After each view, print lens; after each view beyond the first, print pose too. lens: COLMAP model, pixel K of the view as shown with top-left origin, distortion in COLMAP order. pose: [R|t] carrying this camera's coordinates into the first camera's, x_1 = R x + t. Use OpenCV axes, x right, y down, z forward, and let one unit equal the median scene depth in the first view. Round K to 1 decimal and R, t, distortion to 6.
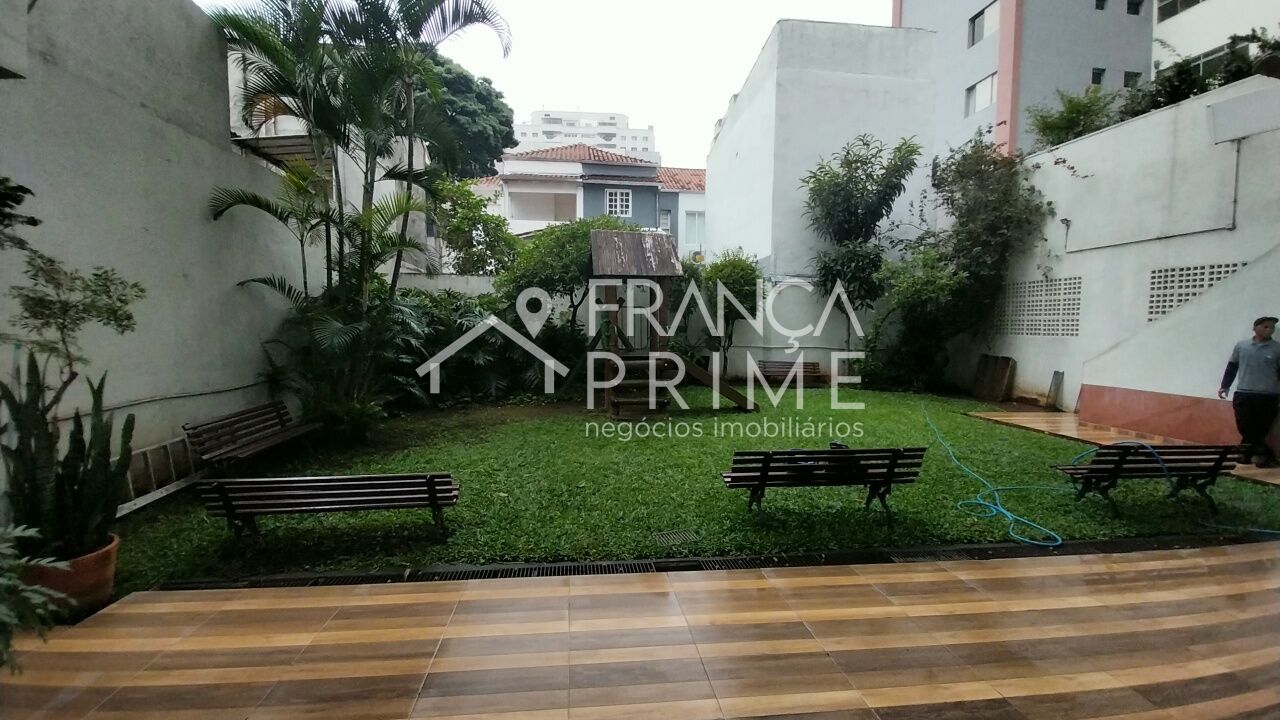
lens RADIAL K [[500.9, 0, 633.1], [0, 500.9, 358.5], [0, 0, 1]] dist [-0.001029, -0.000088]
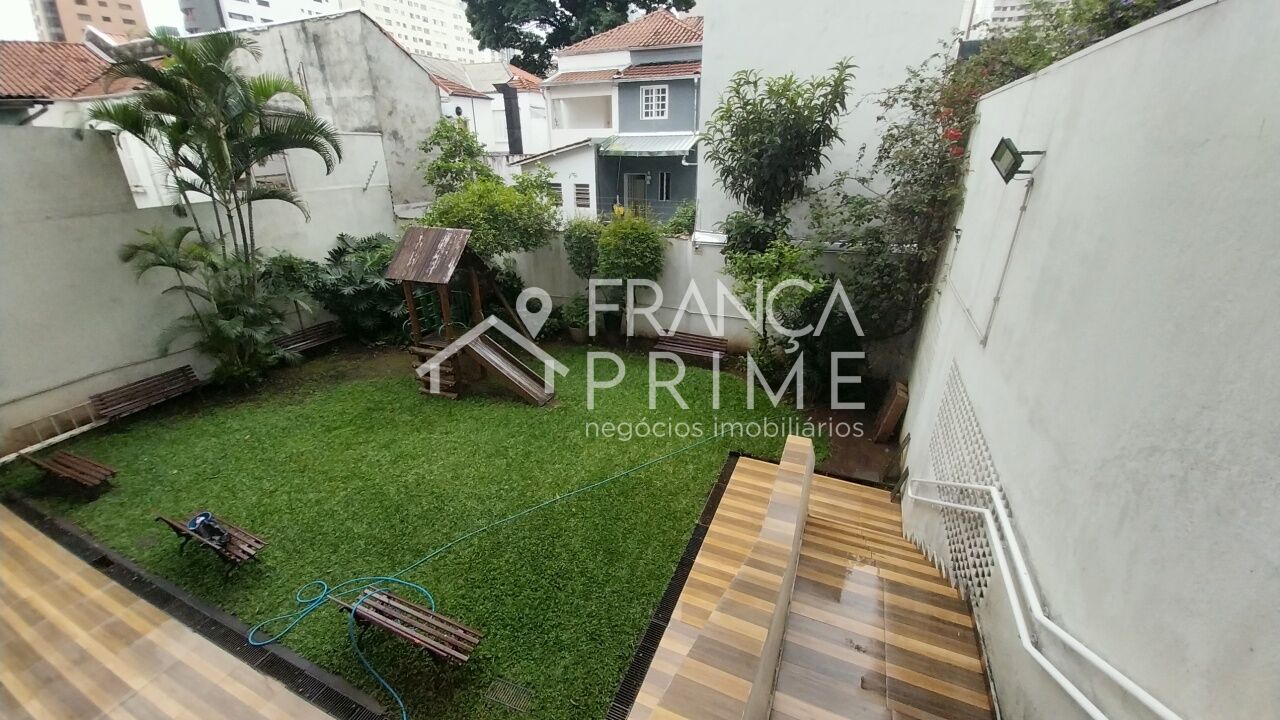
lens RADIAL K [[500.9, 0, 630.8], [0, 500.9, 365.4], [0, 0, 1]] dist [-0.001029, -0.000088]
pose [[0.857587, 0.190448, -0.477781, 0.451251], [-0.021518, 0.941393, 0.336624, -0.169404], [0.513889, -0.278403, 0.811425, 0.124442]]
